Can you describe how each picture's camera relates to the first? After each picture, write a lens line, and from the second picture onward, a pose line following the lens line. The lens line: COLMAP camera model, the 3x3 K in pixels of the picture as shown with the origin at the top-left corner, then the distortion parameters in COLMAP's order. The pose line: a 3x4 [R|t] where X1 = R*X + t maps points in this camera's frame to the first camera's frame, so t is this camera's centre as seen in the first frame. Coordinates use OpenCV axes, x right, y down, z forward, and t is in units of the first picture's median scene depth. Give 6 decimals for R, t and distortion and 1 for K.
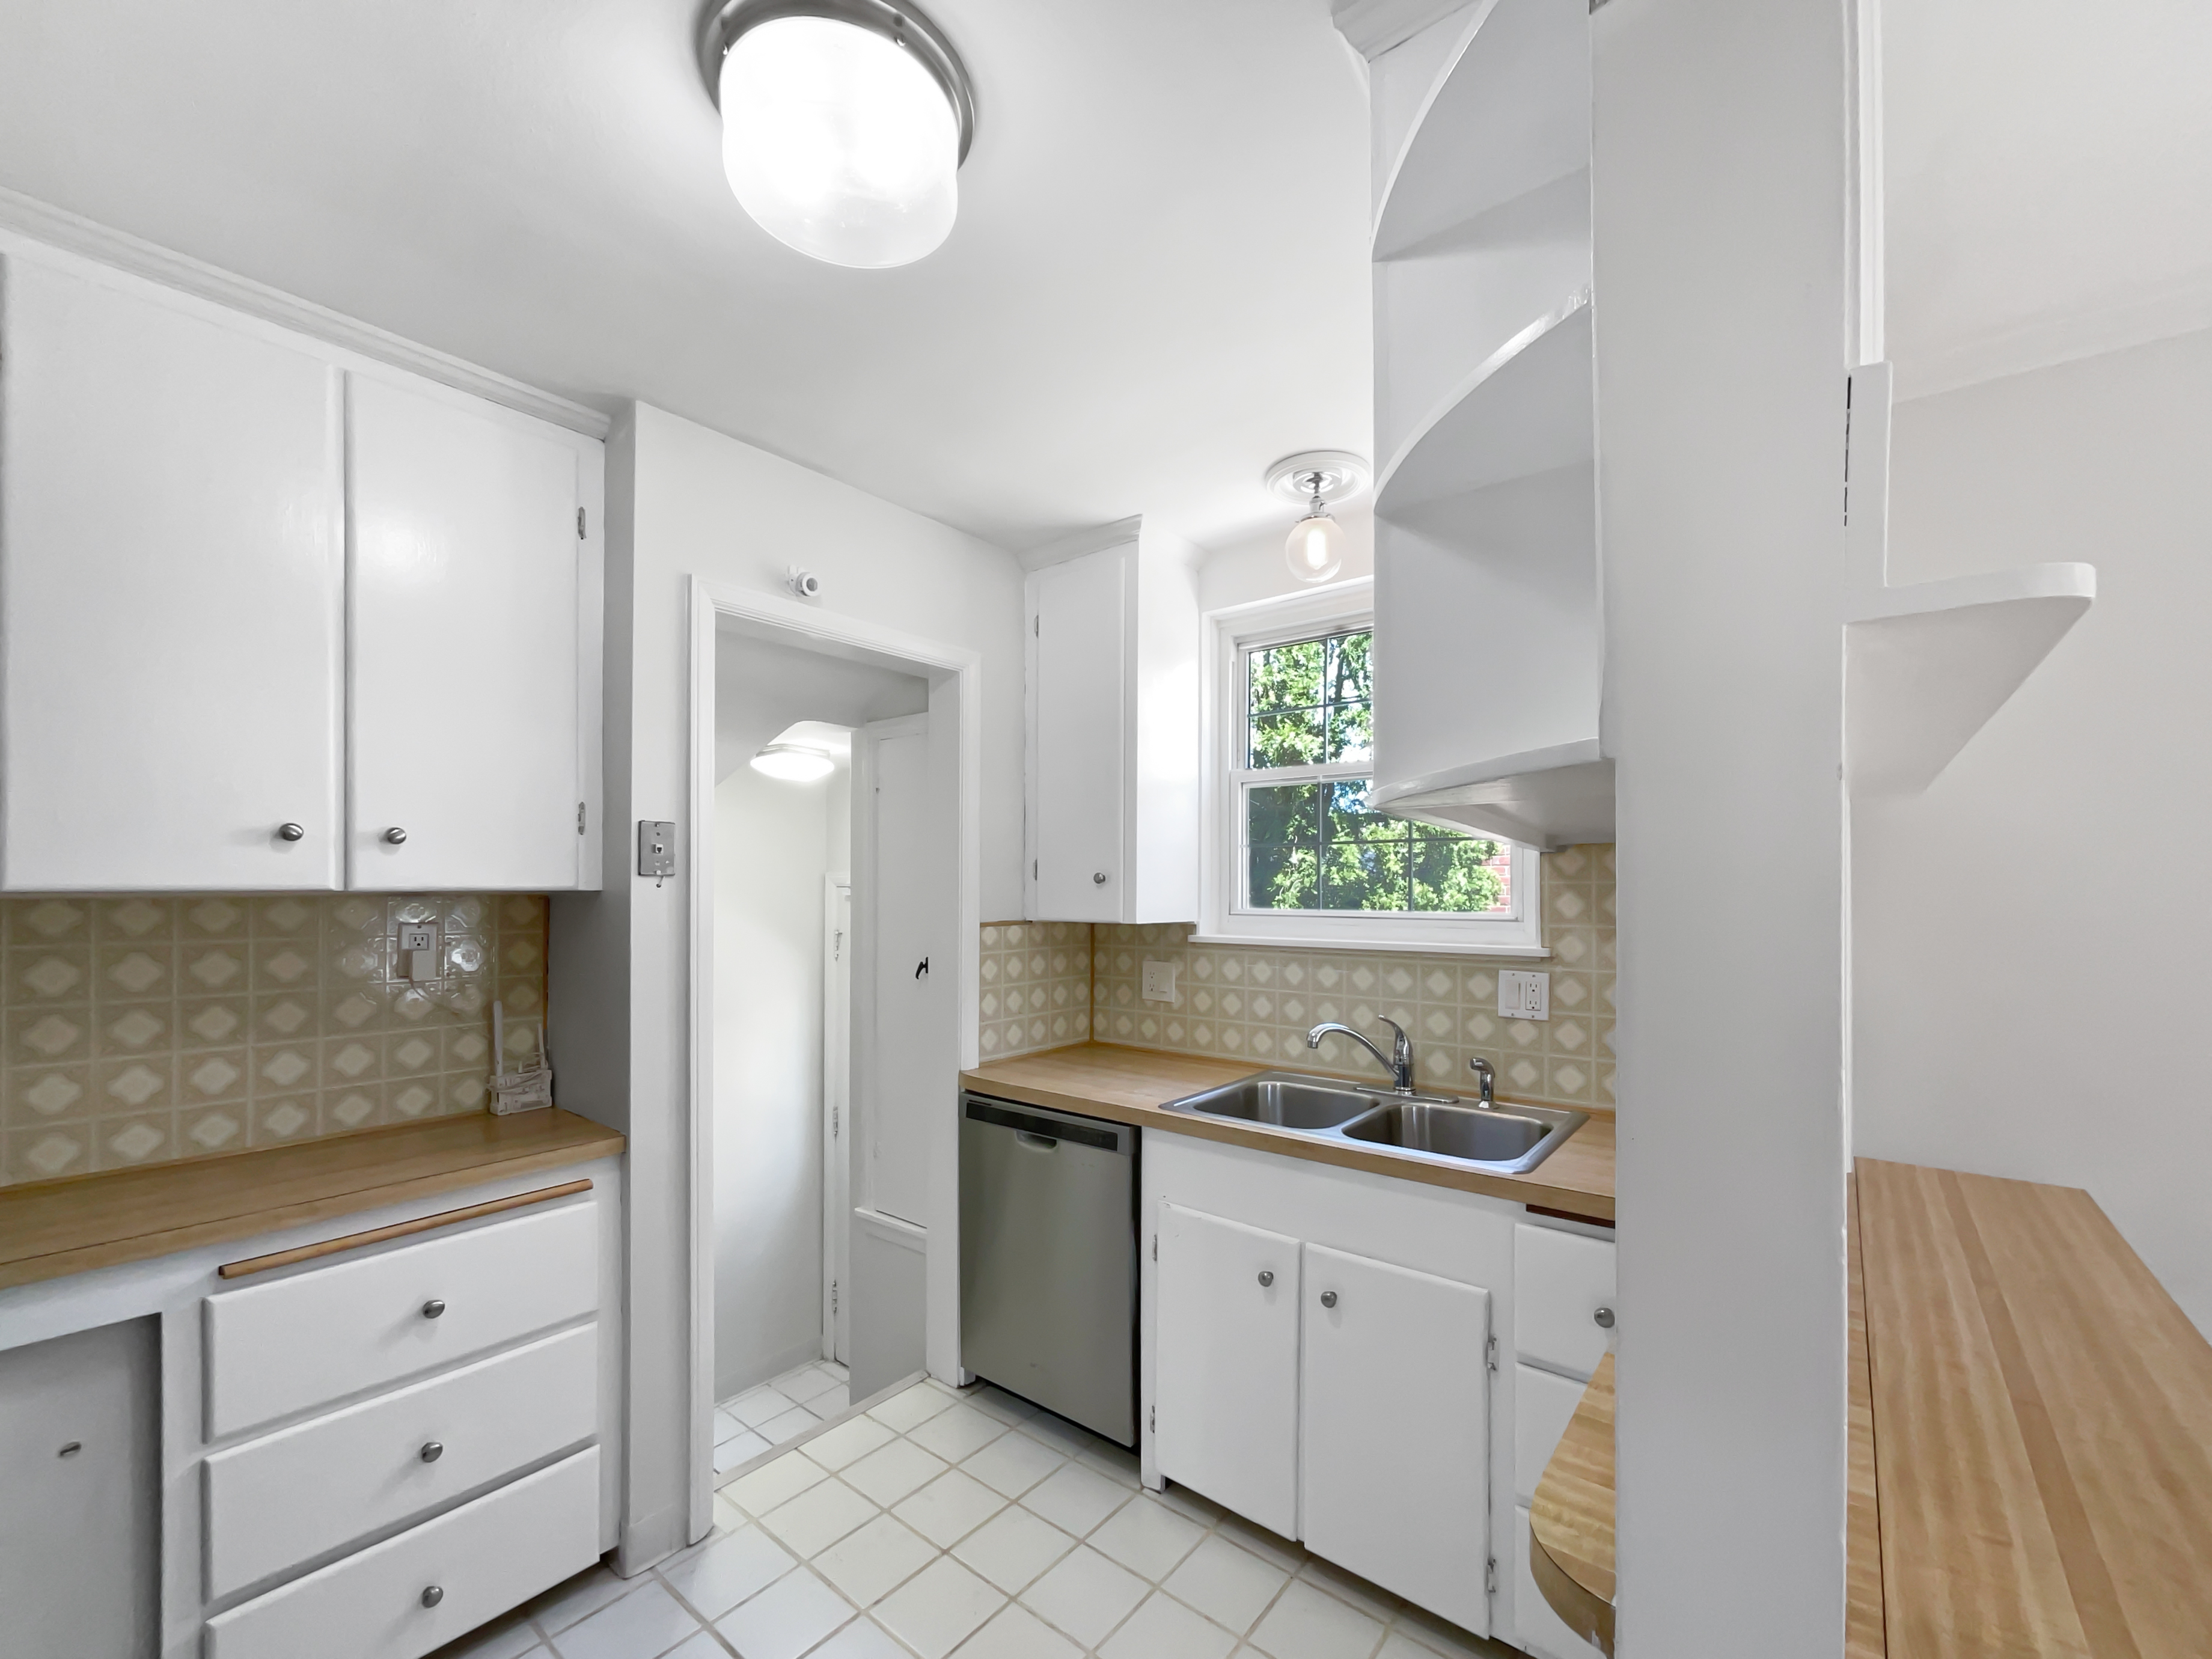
lens RADIAL K [[902.5, 0, 1125.4], [0, 902.5, 879.1], [0, 0, 1]] dist [0.000505, -0.000423]
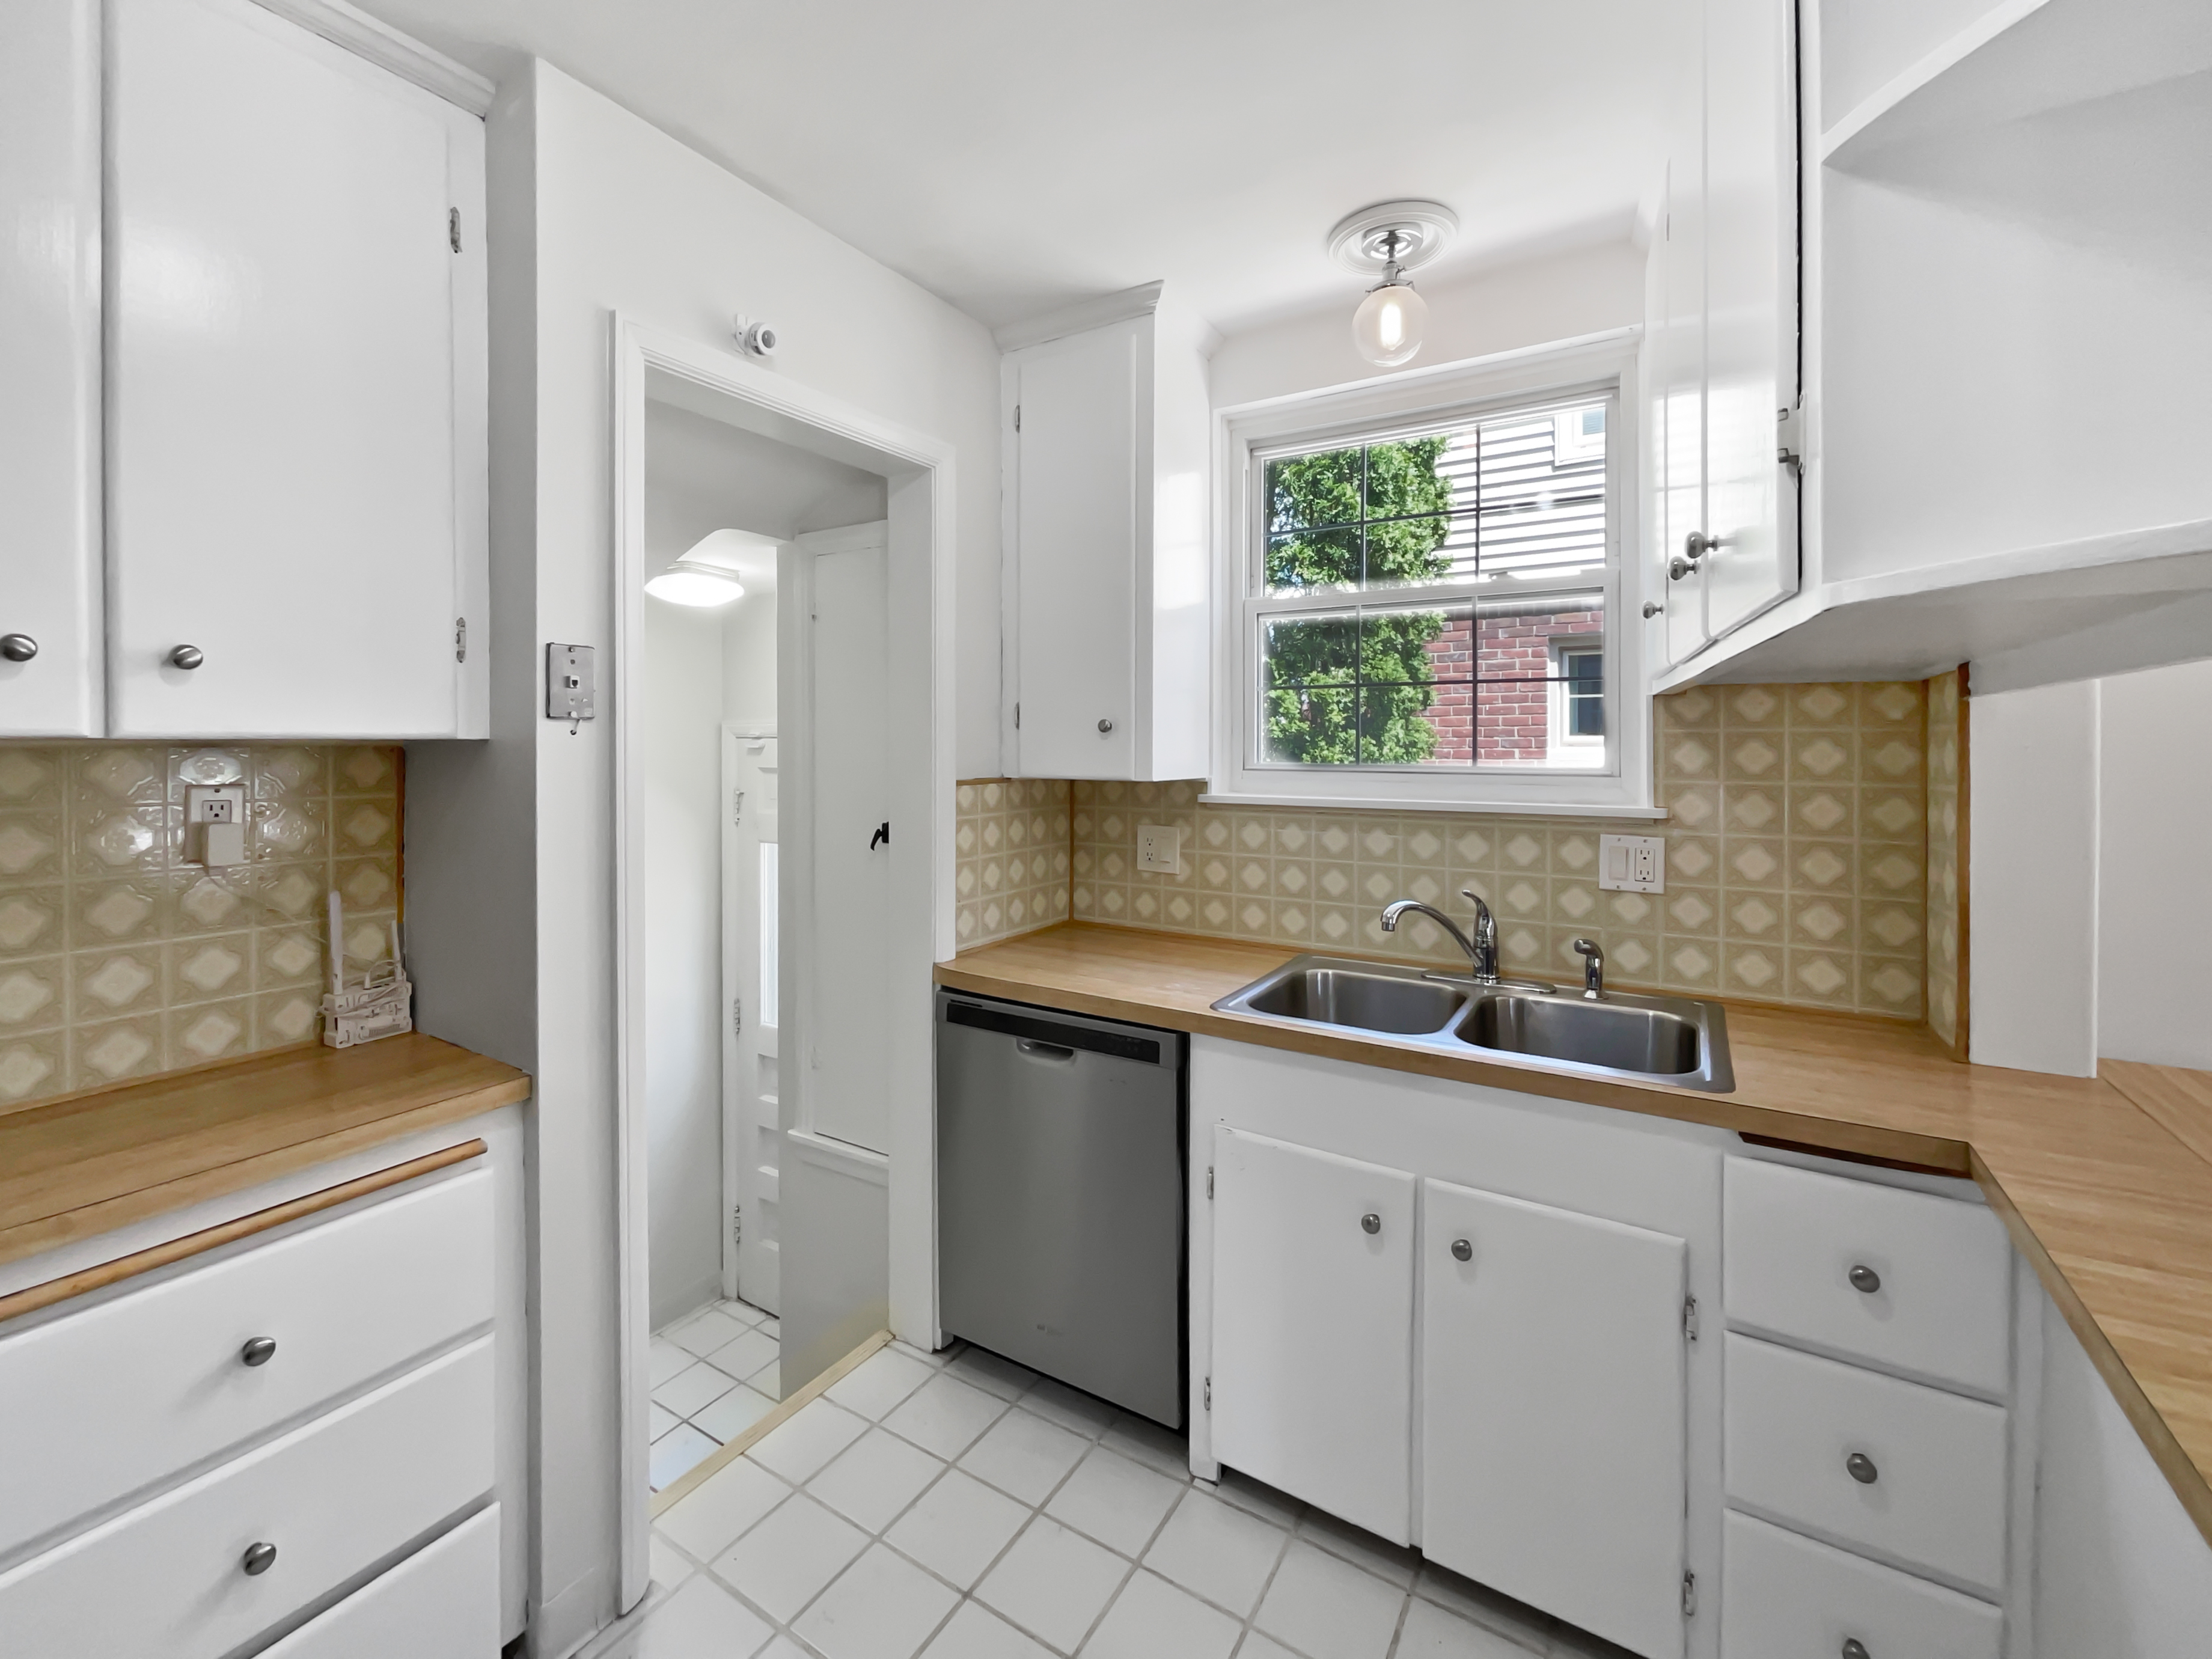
lens RADIAL K [[902.5, 0, 1031.2], [0, 902.5, 747.2], [0, 0, 1]] dist [0.000505, -0.000423]
pose [[0.995072, -0.000291, 0.099156, -0.205377], [-0.001239, 0.999881, 0.015369, 0.006795], [-0.099148, -0.015416, 0.994953, 0.219231]]
